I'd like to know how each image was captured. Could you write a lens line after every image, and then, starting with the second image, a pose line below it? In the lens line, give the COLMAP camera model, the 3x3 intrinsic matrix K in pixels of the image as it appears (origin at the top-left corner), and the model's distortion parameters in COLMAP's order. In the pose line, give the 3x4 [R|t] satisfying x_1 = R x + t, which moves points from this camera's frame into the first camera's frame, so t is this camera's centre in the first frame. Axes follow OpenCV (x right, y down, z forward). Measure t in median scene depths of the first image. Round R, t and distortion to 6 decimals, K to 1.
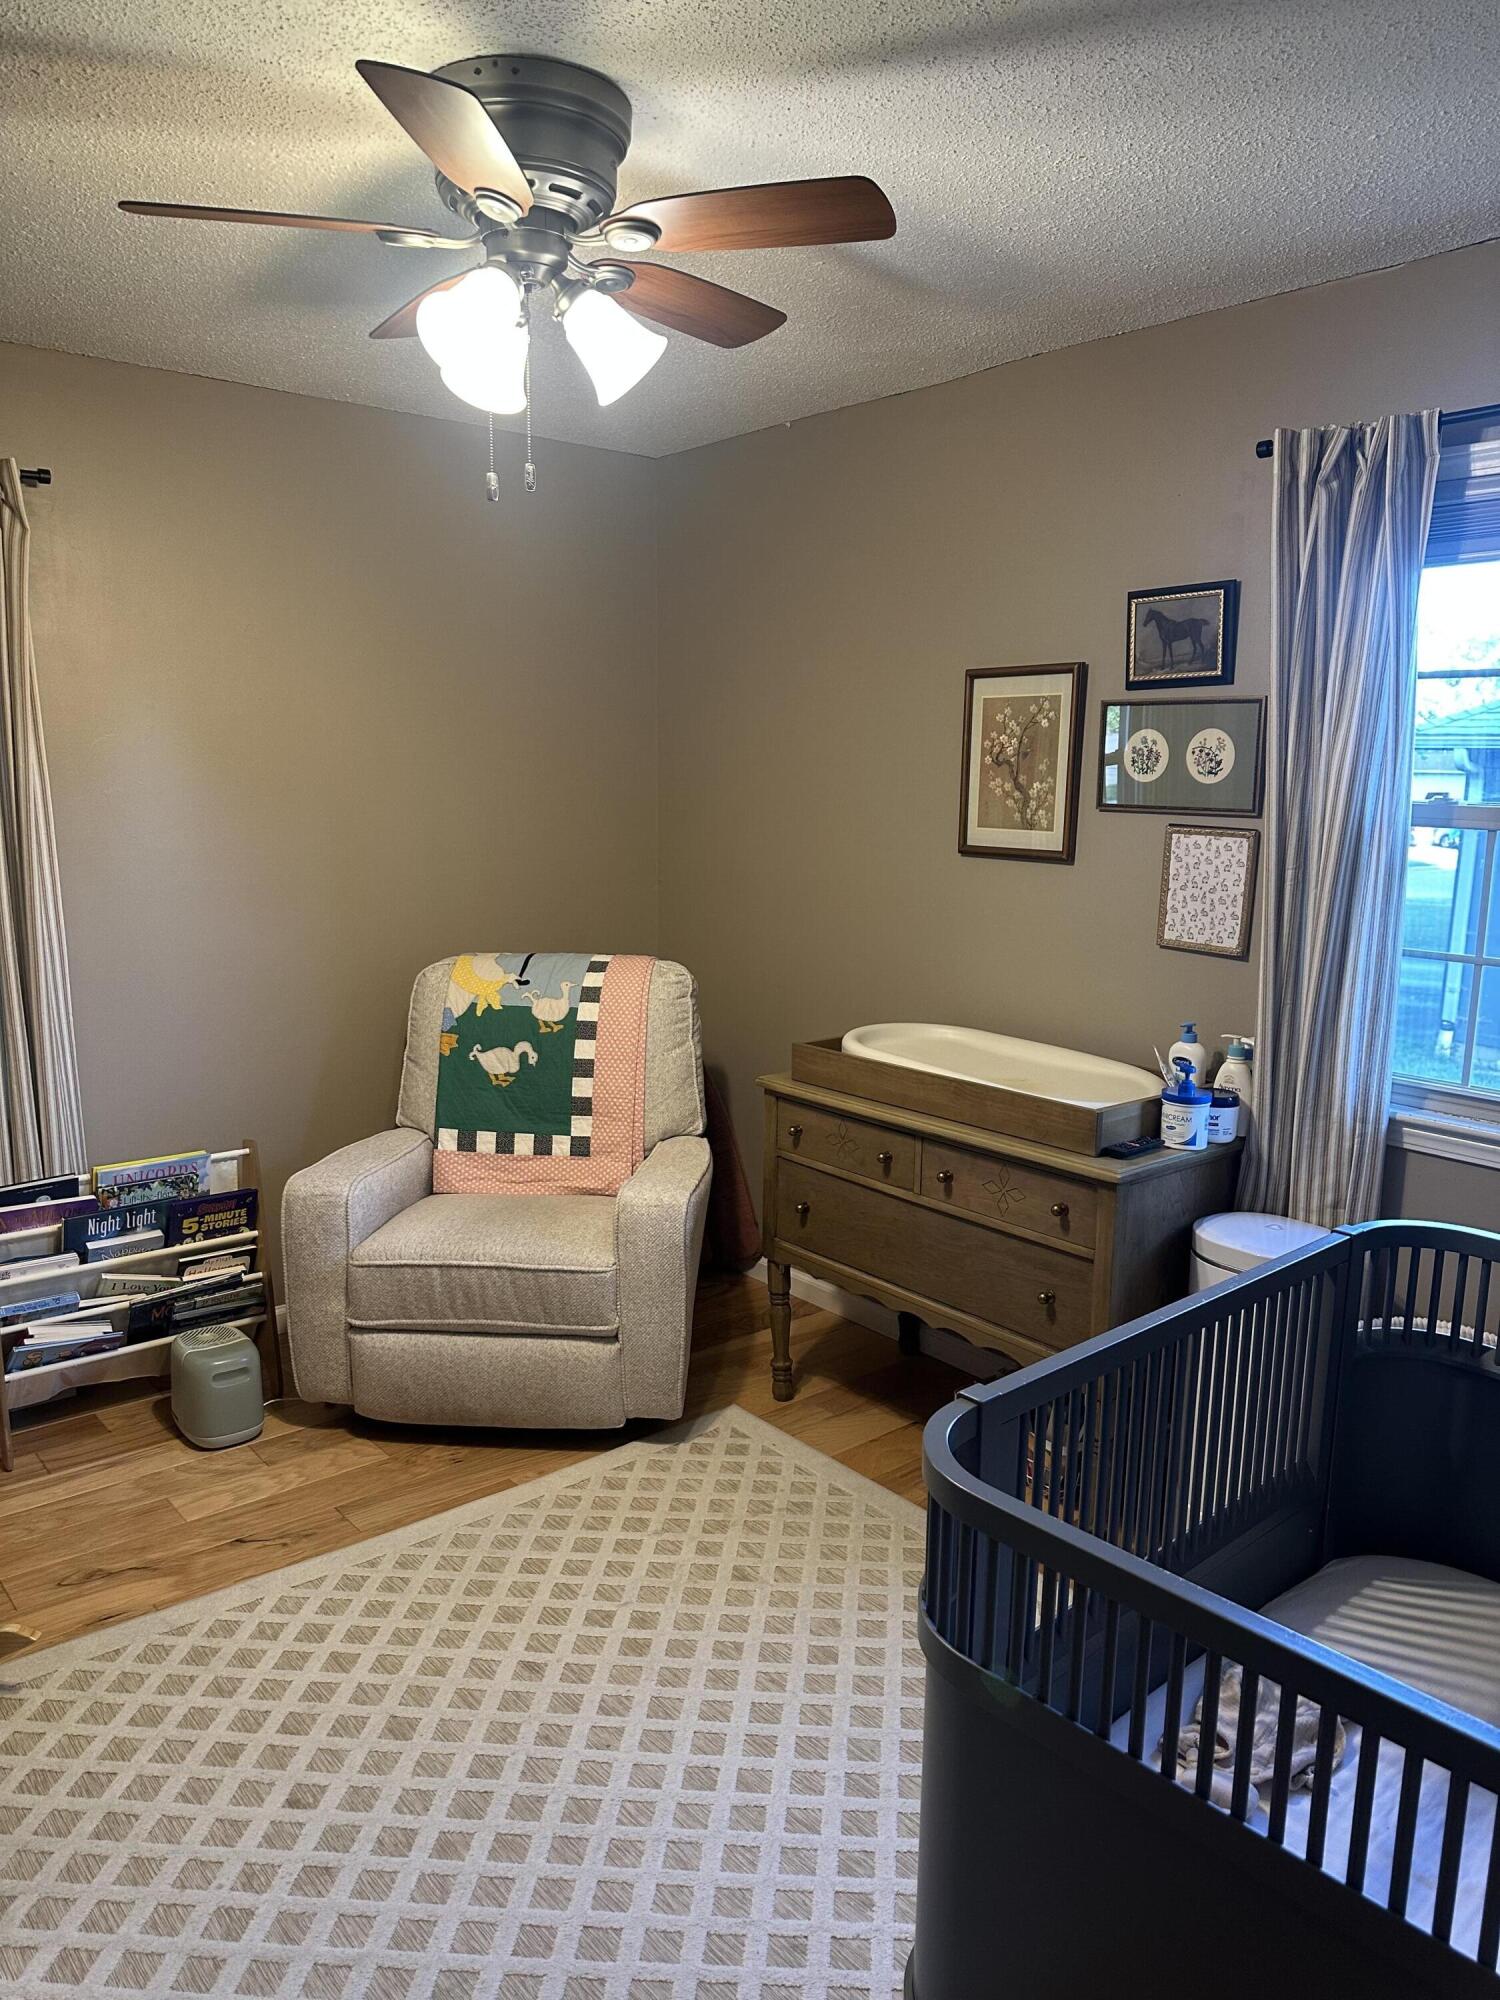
lens RADIAL K [[1409.9, 0, 757.3], [0, 1409.9, 1002.3], [0, 0, 1]] dist [0.062089, -0.066384]
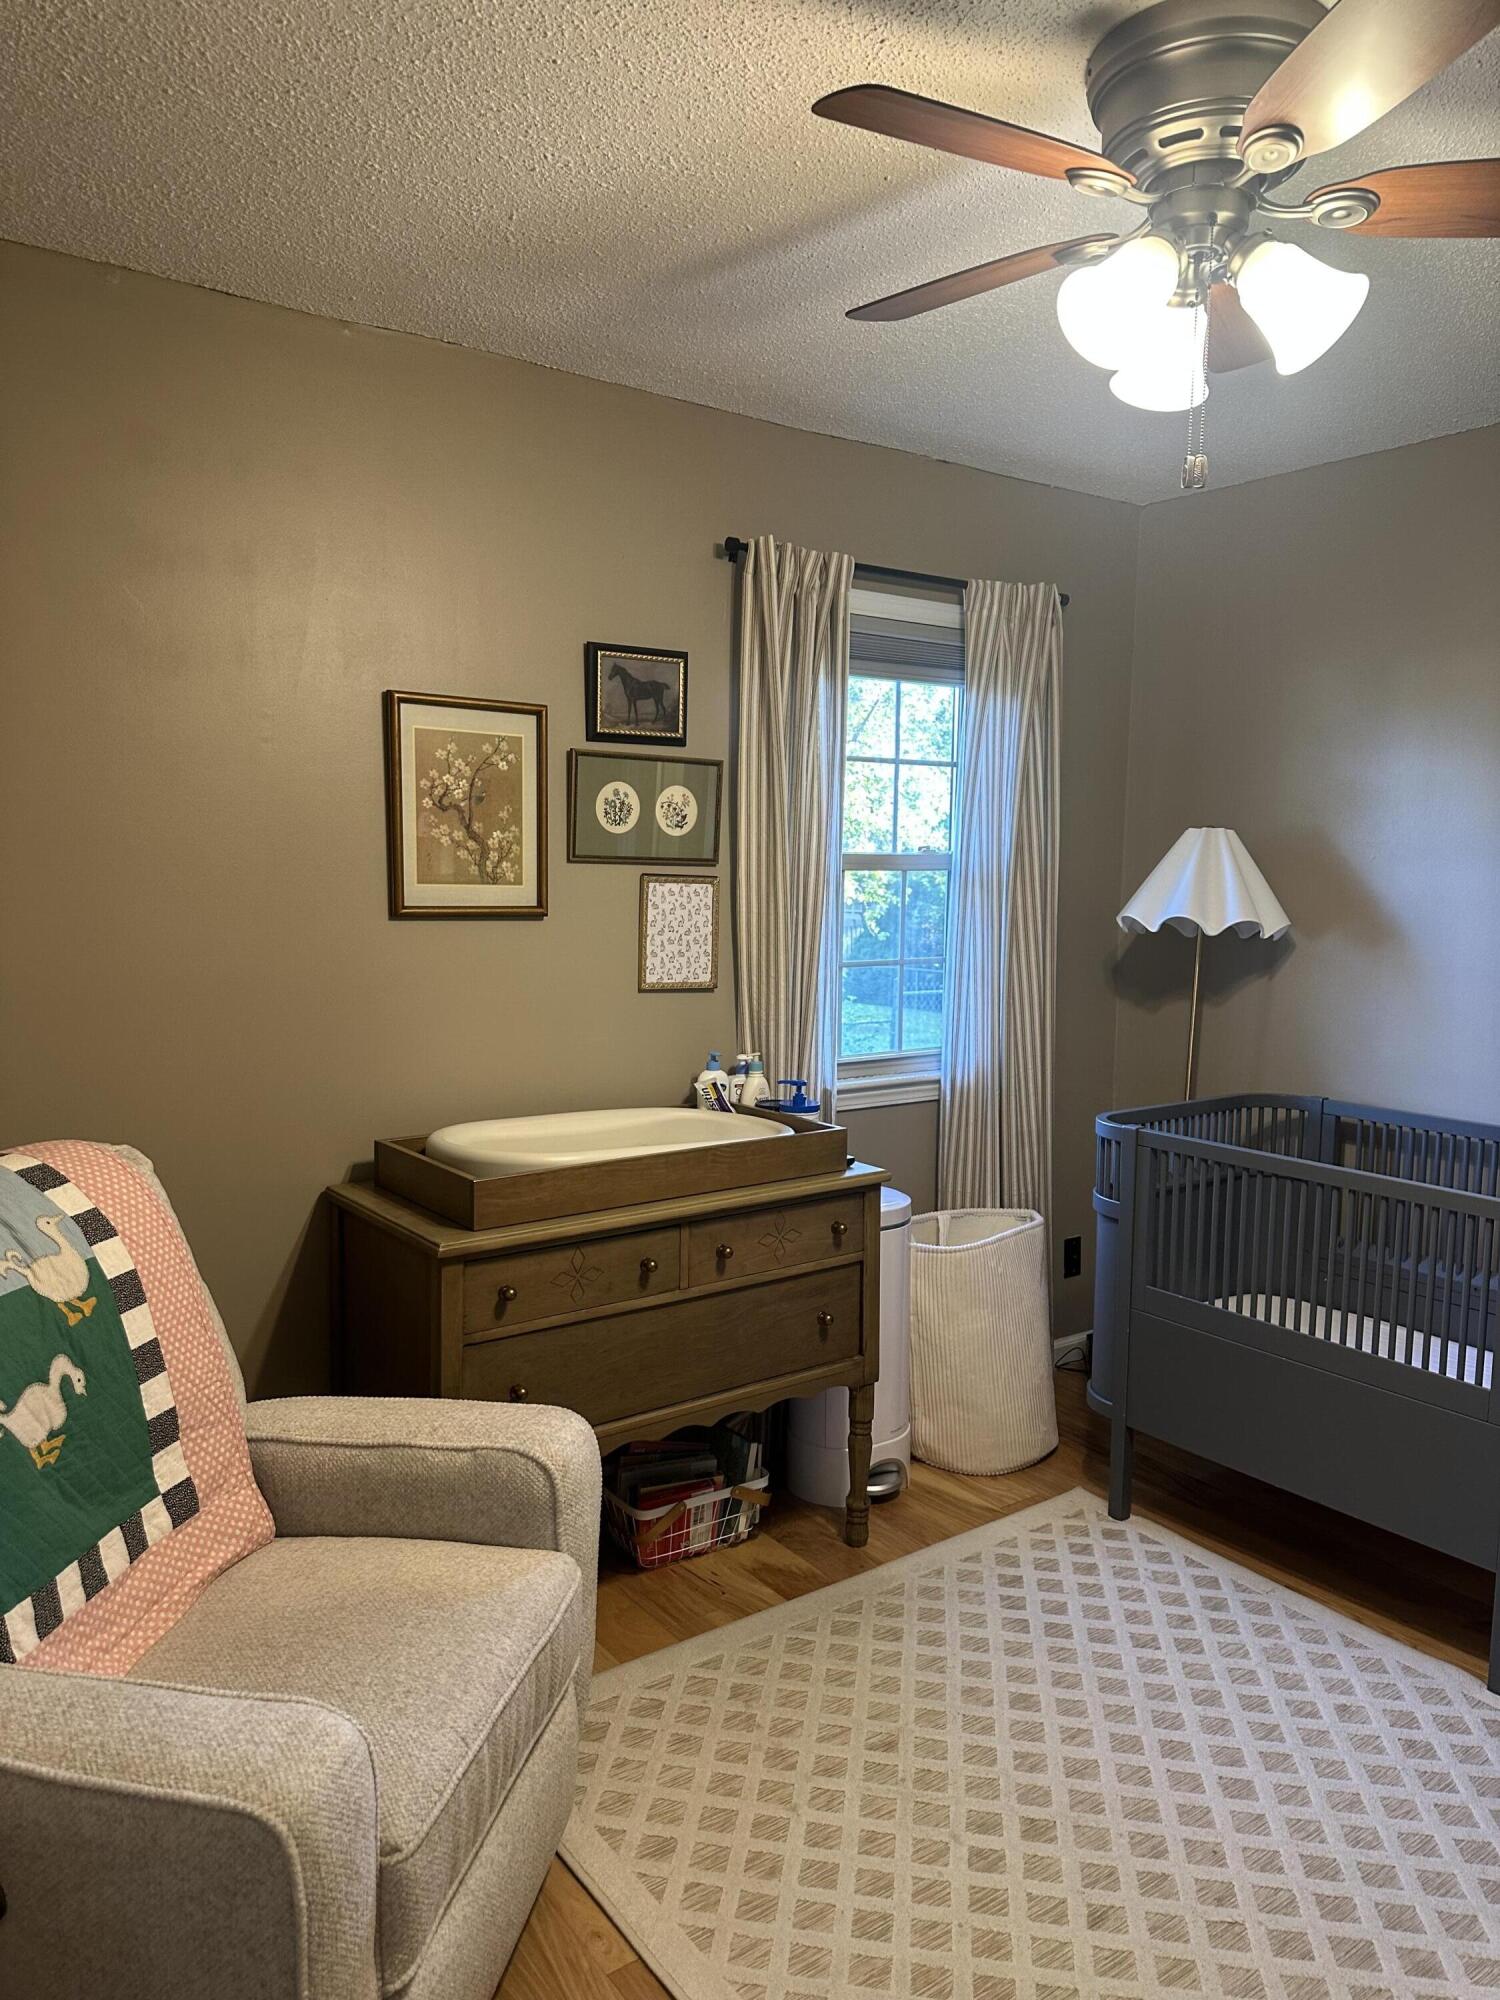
lens RADIAL K [[1409.9, 0, 758.0], [0, 1409.9, 991.4], [0, 0, 1]] dist [0.062089, -0.066384]
pose [[0.053324, -0.104191, 0.993127, -0.743507], [0.144210, 0.984920, 0.095586, -0.127013], [-0.988109, 0.138122, 0.067546, 0.856430]]
